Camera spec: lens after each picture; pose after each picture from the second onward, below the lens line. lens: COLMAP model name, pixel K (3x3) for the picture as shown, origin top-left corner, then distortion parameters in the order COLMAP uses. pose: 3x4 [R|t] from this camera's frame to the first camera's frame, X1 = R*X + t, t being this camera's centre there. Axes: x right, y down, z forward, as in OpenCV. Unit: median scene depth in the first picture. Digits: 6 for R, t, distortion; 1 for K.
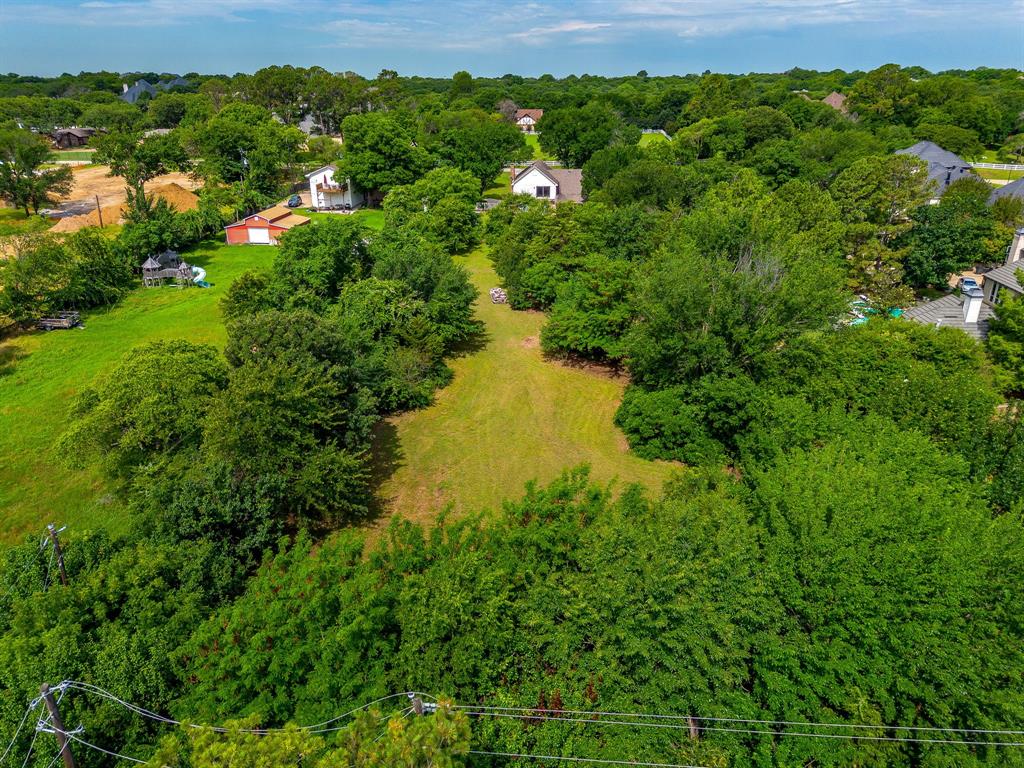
lens RADIAL K [[741.1, 0, 518.9], [0, 741.1, 390.0], [0, 0, 1]] dist [0.065721, -0.030011]
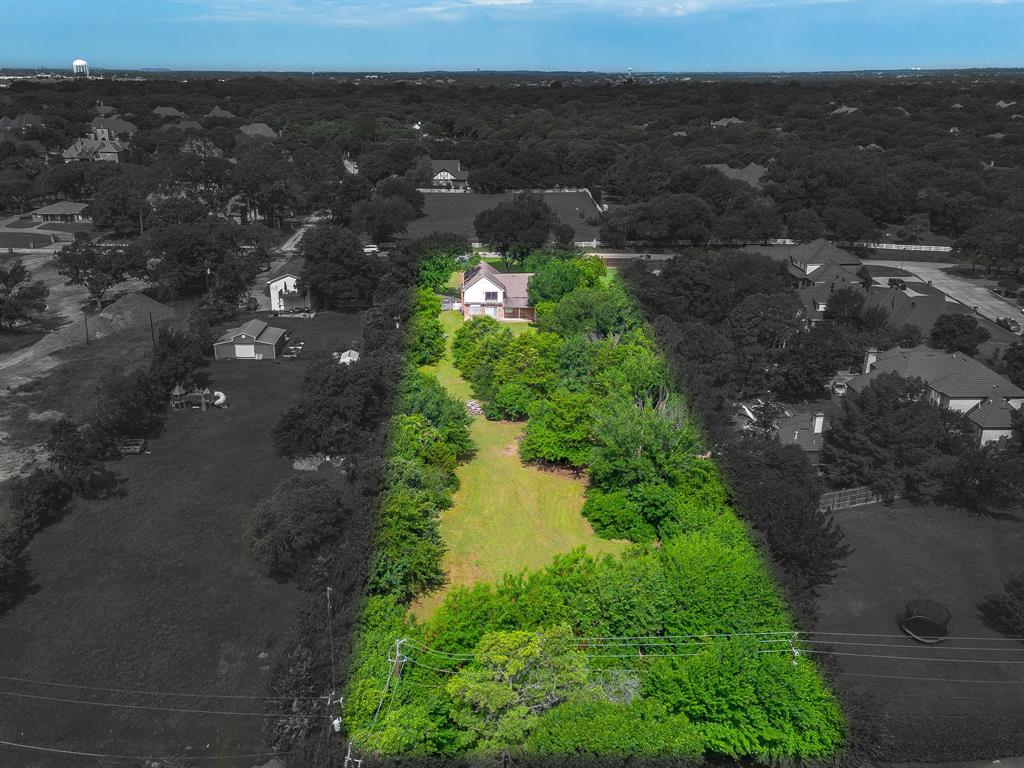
lens RADIAL K [[938.2, 0, 511.9], [0, 938.2, 387.5], [0, 0, 1]] dist [0.053678, 0.000000]
pose [[0.993889, -0.029491, 0.106370, -0.173466], [0.036274, 0.997391, -0.062410, -0.082888], [-0.104252, 0.065887, 0.992366, -0.732710]]
